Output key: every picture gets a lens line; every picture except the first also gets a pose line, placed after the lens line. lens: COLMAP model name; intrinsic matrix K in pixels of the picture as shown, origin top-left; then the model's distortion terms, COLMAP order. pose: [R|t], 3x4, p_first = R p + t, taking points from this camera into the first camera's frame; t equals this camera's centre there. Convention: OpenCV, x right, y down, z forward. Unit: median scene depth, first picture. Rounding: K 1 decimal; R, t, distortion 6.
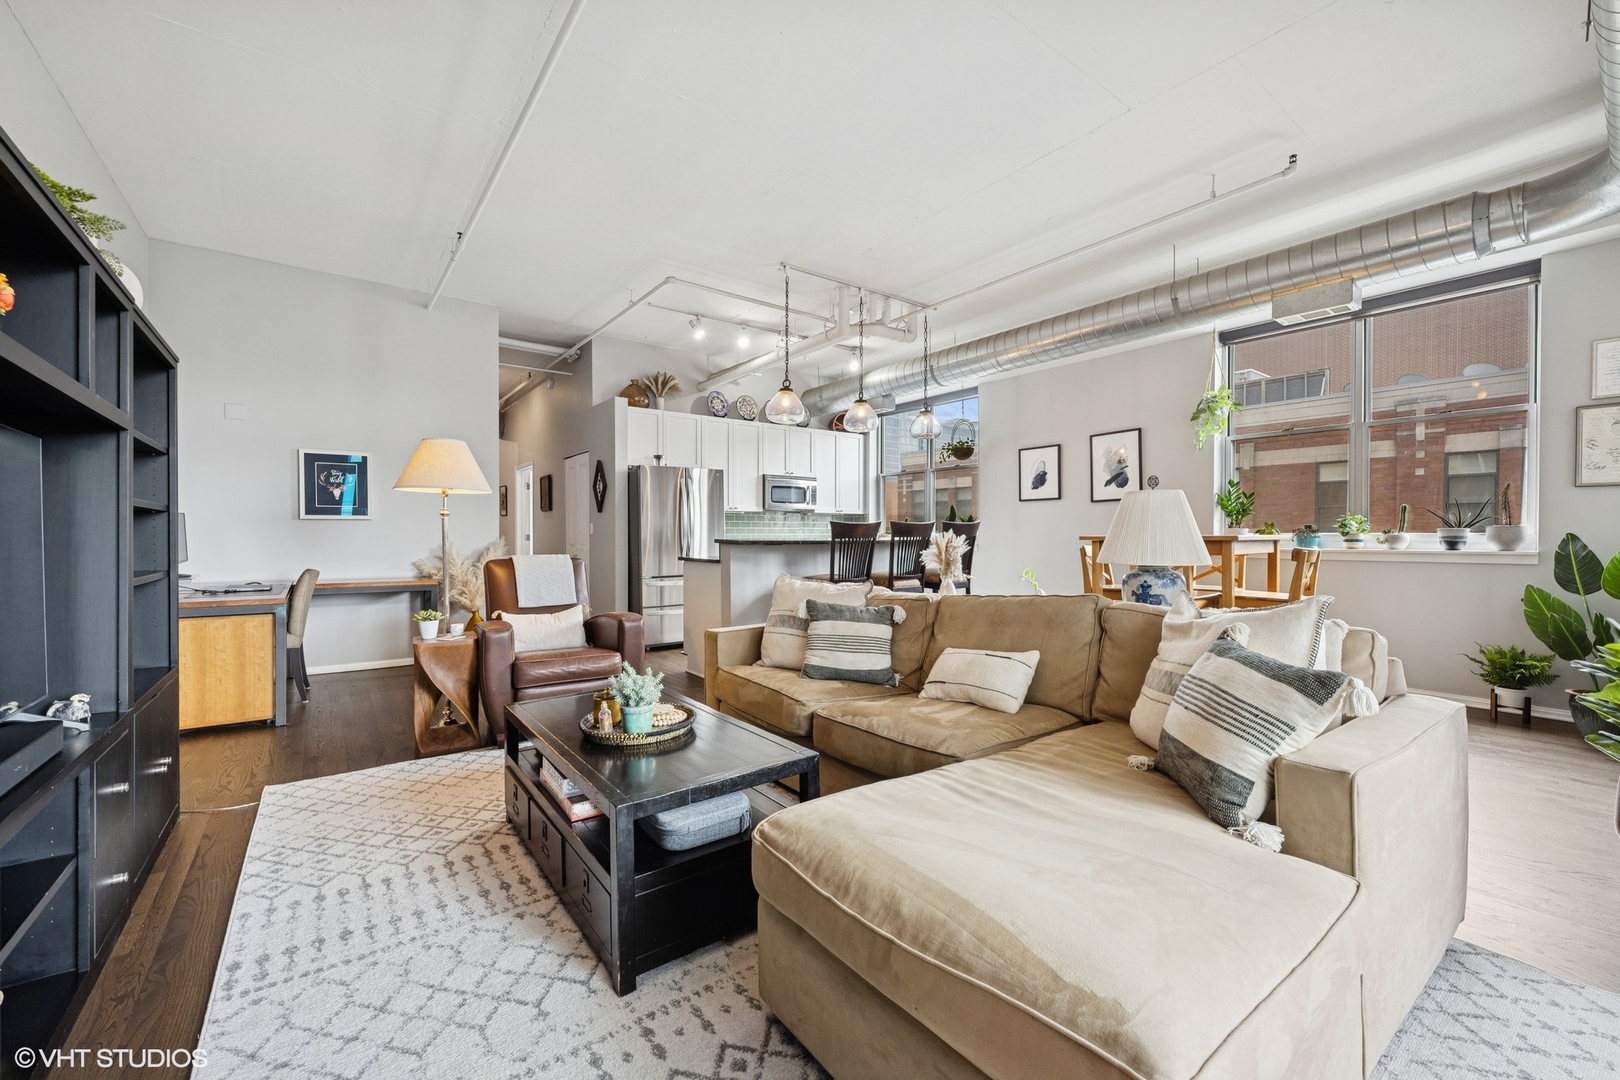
lens RADIAL K [[644.7, 0, 810.0], [0, 644.7, 540.0], [0, 0, 1]] dist [-0.001165, -0.000044]
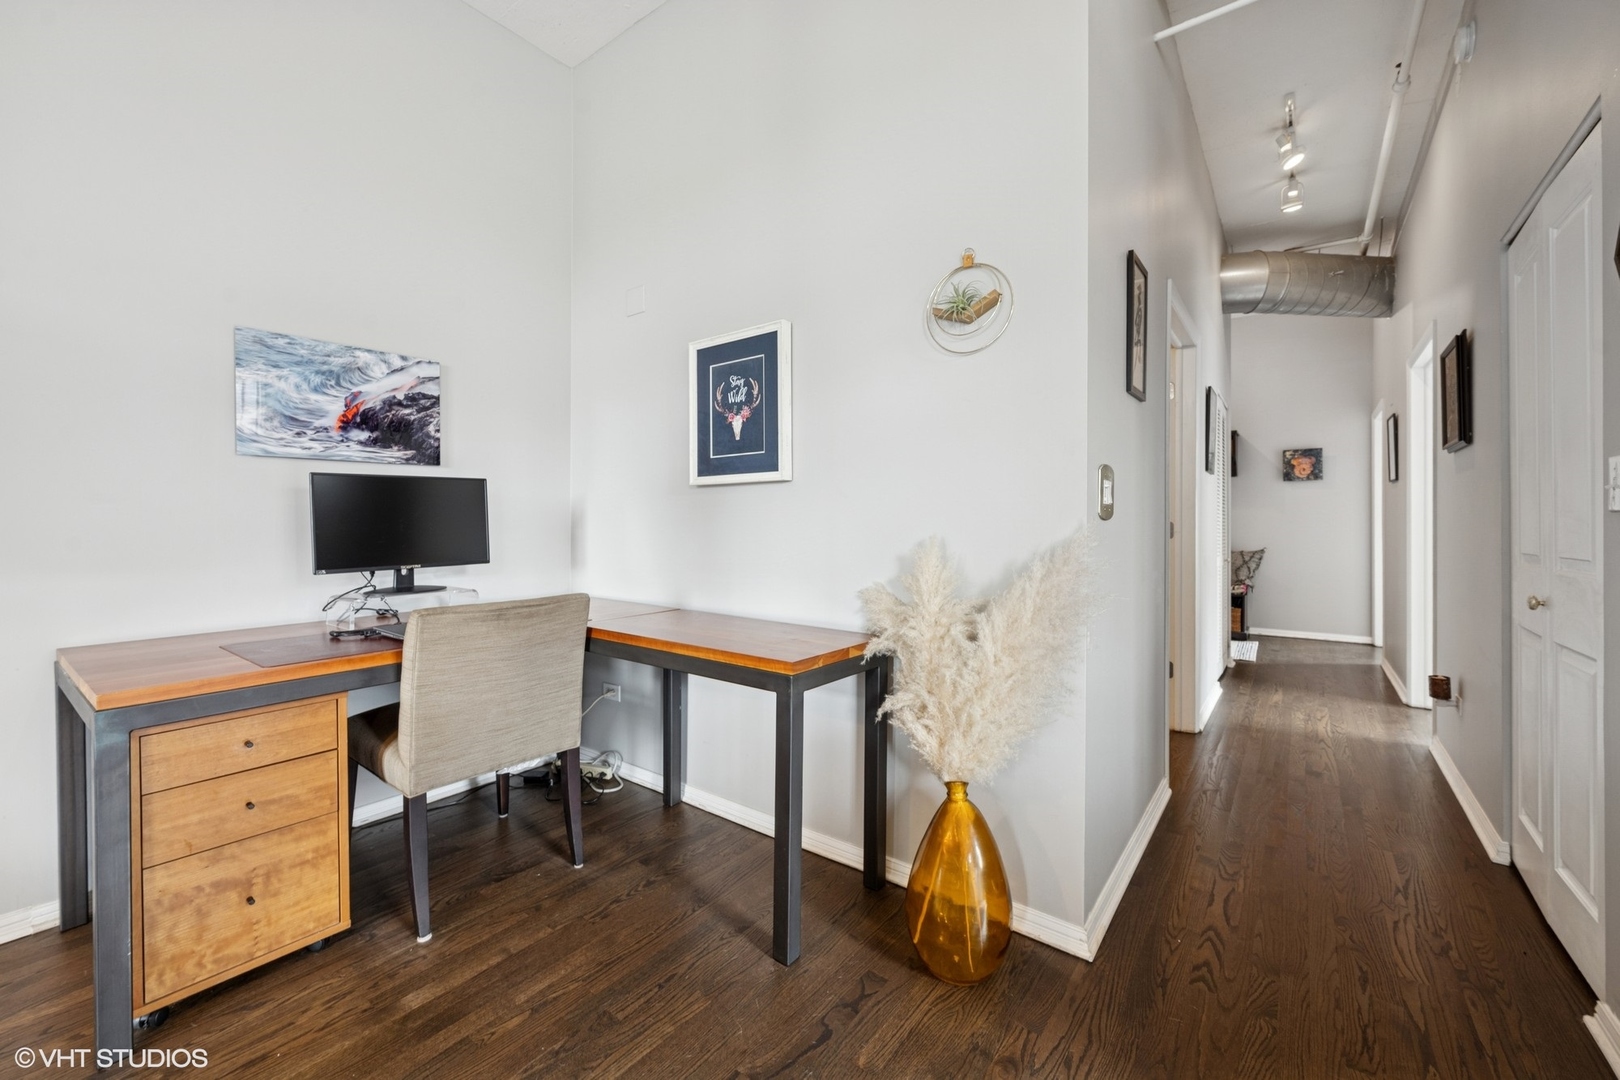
lens RADIAL K [[650.7, 0, 809.9], [0, 650.7, 525.0], [0, 0, 1]] dist [-0.000997, -0.000311]
pose [[0.272098, 0.000005, -0.962270, -0.220922], [-0.011539, 0.999928, -0.003257, -0.001424], [0.962200, 0.011990, 0.272078, 0.731035]]
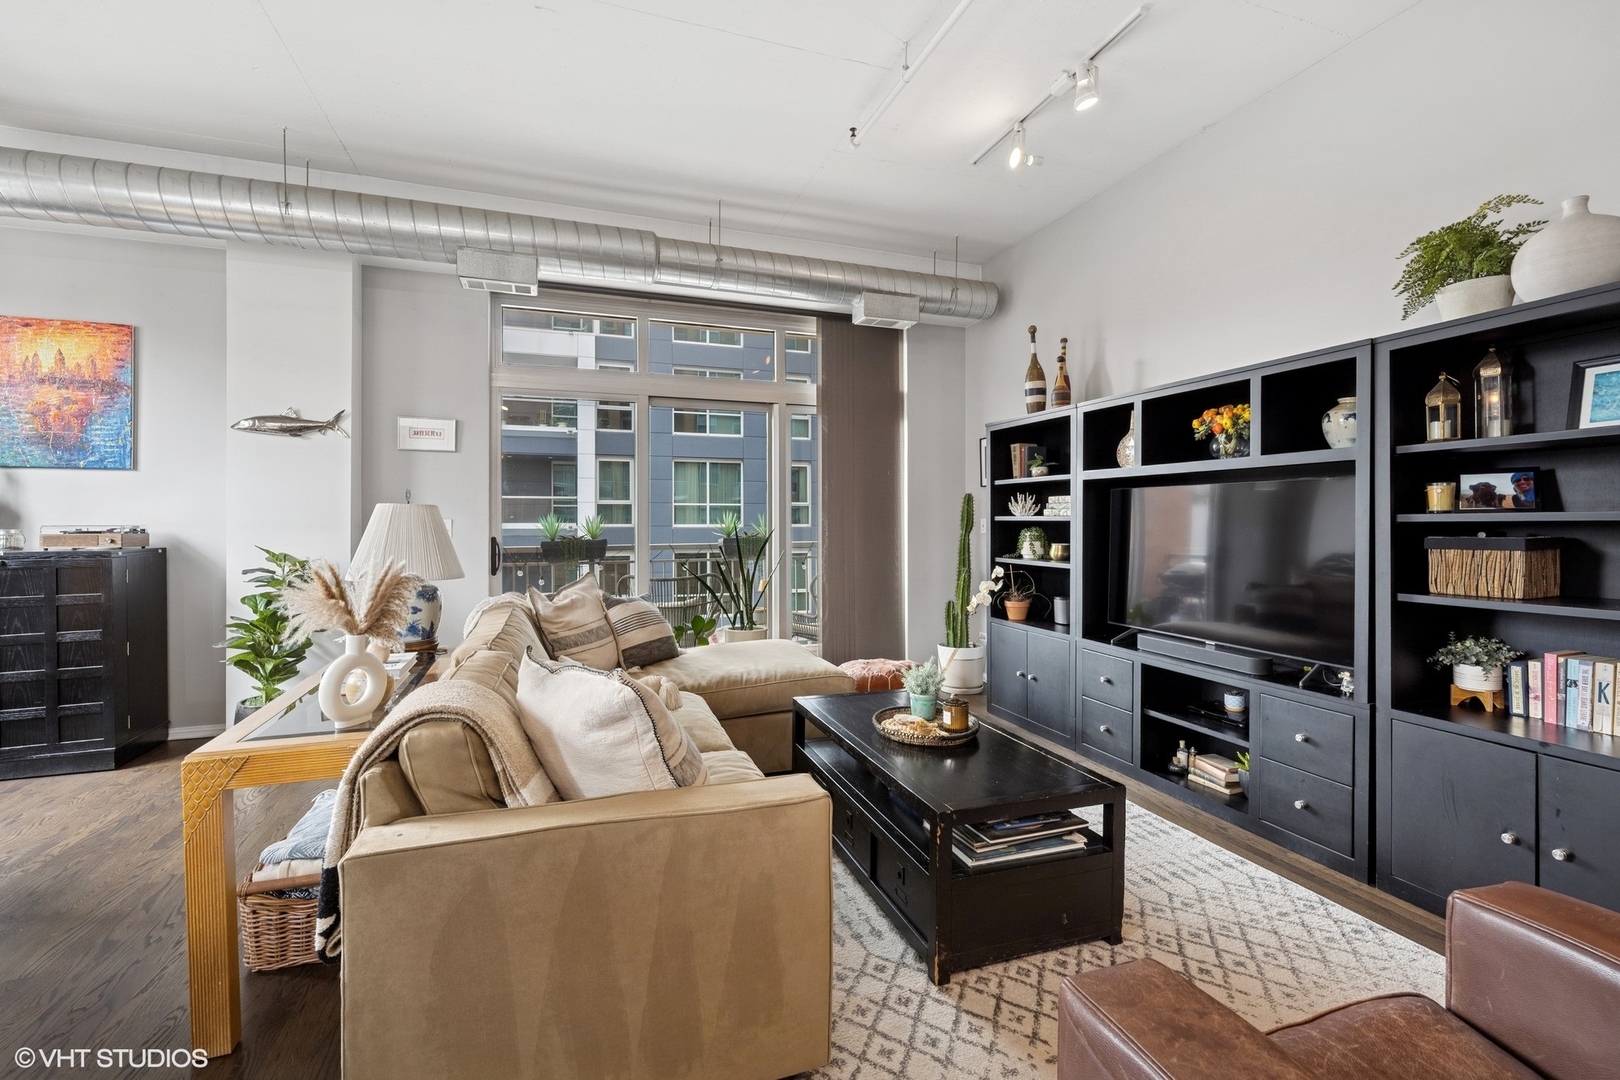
lens RADIAL K [[701.5, 0, 803.7], [0, 701.5, 527.6], [0, 0, 1]] dist [-0.000725, -0.000271]
pose [[-0.952144, 0.003792, 0.305625, -0.143432], [0.006758, 0.999940, 0.008646, -0.018913], [-0.305574, 0.010297, -0.952113, 0.723538]]
